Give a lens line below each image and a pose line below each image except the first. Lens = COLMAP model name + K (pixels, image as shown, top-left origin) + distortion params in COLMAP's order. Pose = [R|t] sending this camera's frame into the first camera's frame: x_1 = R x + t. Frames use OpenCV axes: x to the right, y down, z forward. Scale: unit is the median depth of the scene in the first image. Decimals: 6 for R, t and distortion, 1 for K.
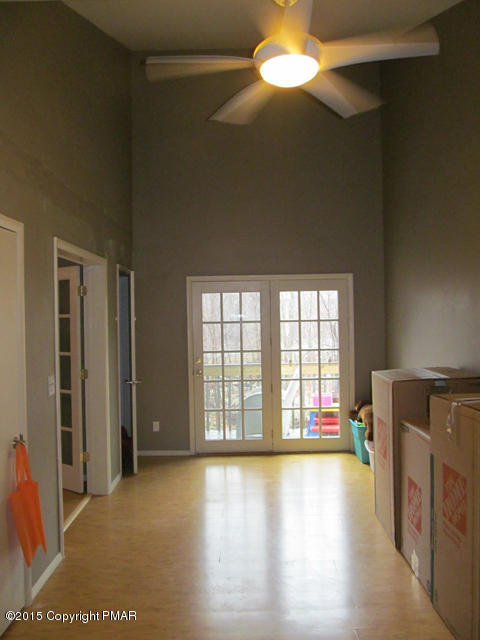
lens RADIAL K [[536.8, 0, 240.0], [0, 536.8, 320.0], [0, 0, 1]] dist [-0.060758, 0.040936]
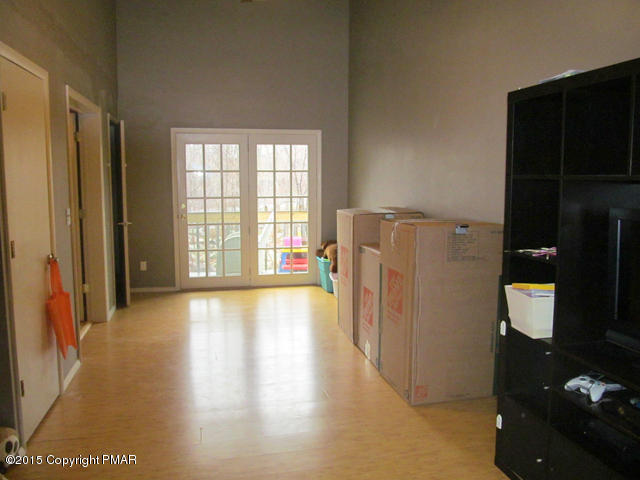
lens RADIAL K [[536.8, 0, 320.0], [0, 536.8, 240.0], [0, 0, 1]] dist [-0.060758, 0.040936]
pose [[0.976813, -0.006665, 0.213992, -0.040525], [-0.016898, 0.993997, 0.108091, 0.024093], [-0.213428, -0.109201, 0.970837, -0.141291]]
